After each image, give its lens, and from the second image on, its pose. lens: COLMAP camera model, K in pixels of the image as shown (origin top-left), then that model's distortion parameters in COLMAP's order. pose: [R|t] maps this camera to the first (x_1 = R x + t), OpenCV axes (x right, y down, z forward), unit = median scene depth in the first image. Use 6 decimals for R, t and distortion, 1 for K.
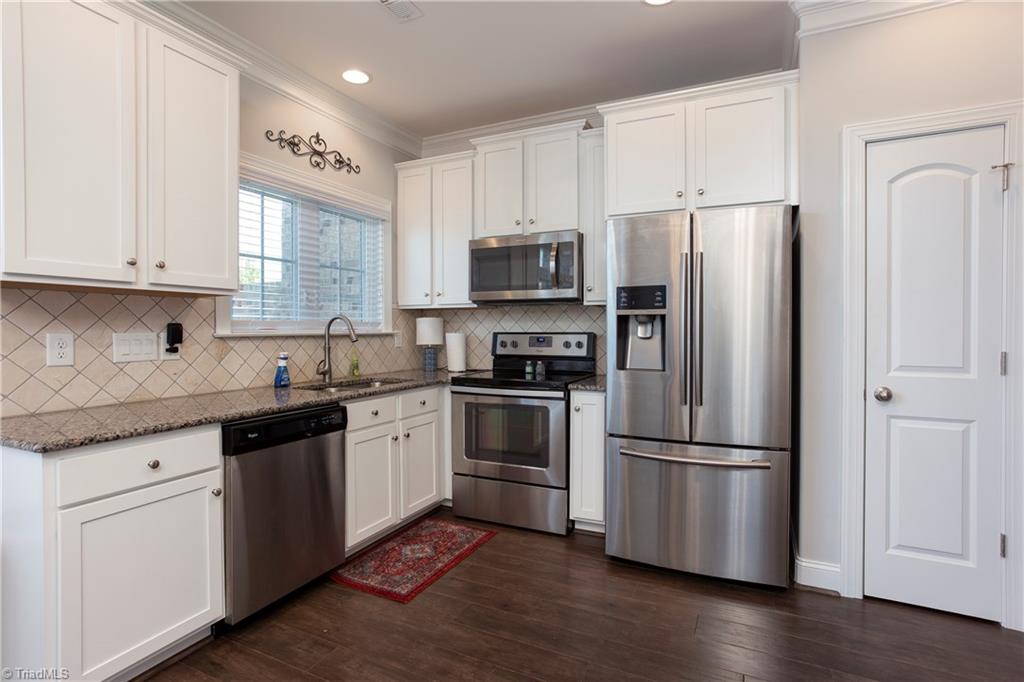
lens RADIAL K [[534.1, 0, 471.8], [0, 534.1, 332.5], [0, 0, 1]] dist [-0.004772, 0.000407]
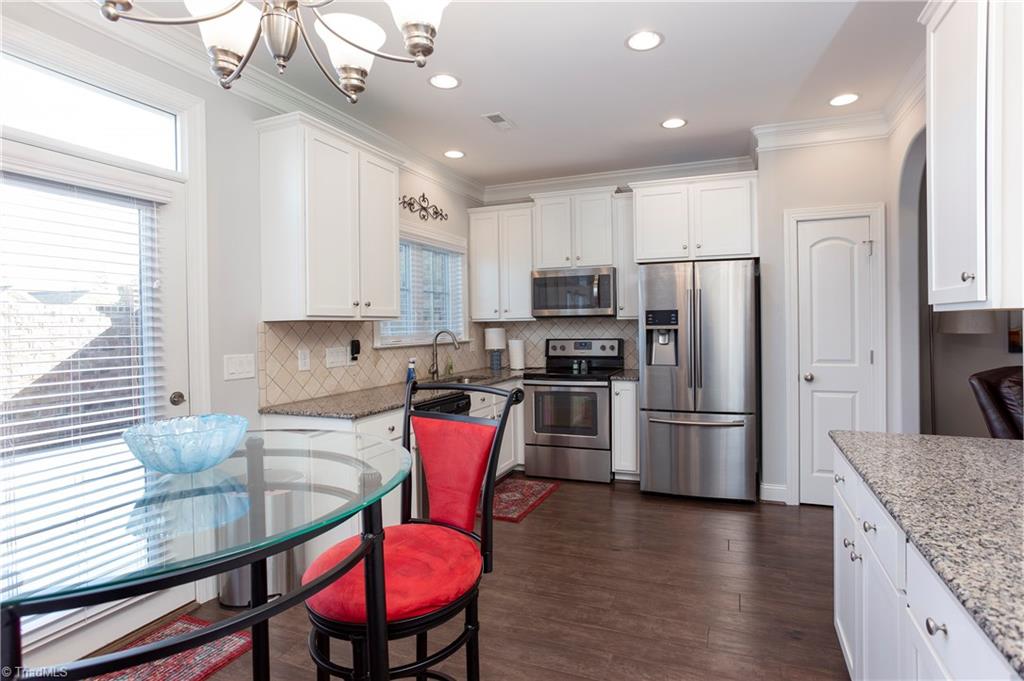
lens RADIAL K [[590.5, 0, 515.7], [0, 590.5, 325.5], [0, 0, 1]] dist [0.000899, -0.000088]
pose [[0.991648, -0.012767, 0.128341, -0.268309], [0.012891, 0.999917, -0.000142, -0.041648], [-0.128328, 0.001795, 0.991730, -0.526957]]
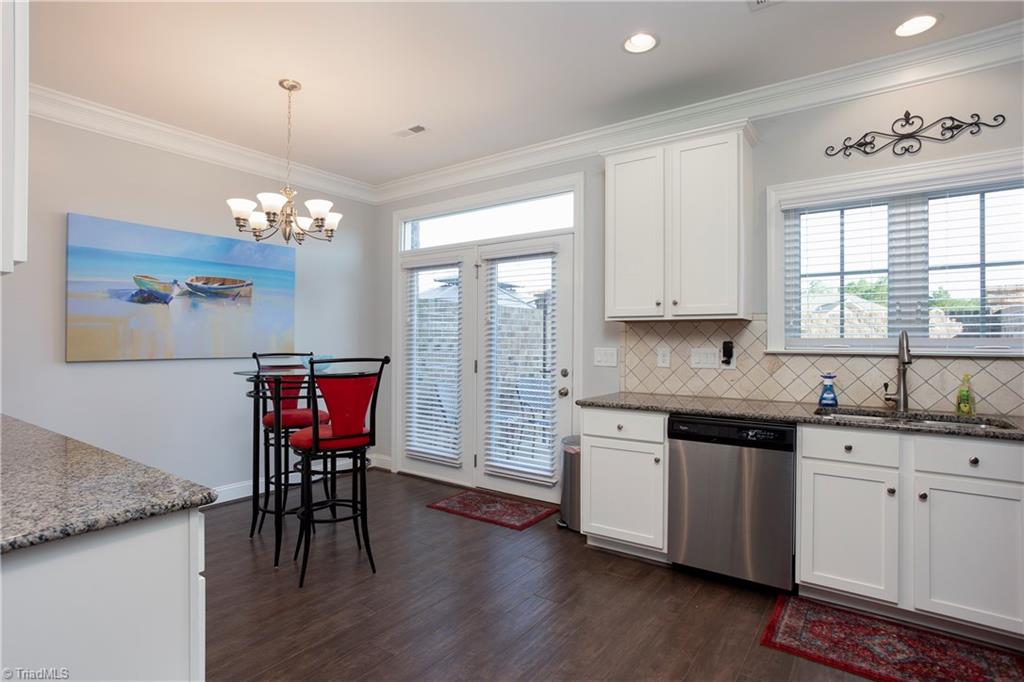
lens RADIAL K [[530.9, 0, 512.0], [0, 530.9, 341.0], [0, 0, 1]] dist [-0.000663, 0.000601]
pose [[-0.152543, -0.000690, -0.988297, 0.659250], [-0.009140, 0.999958, 0.000712, -0.011907], [0.988255, 0.009141, -0.152543, 0.548601]]
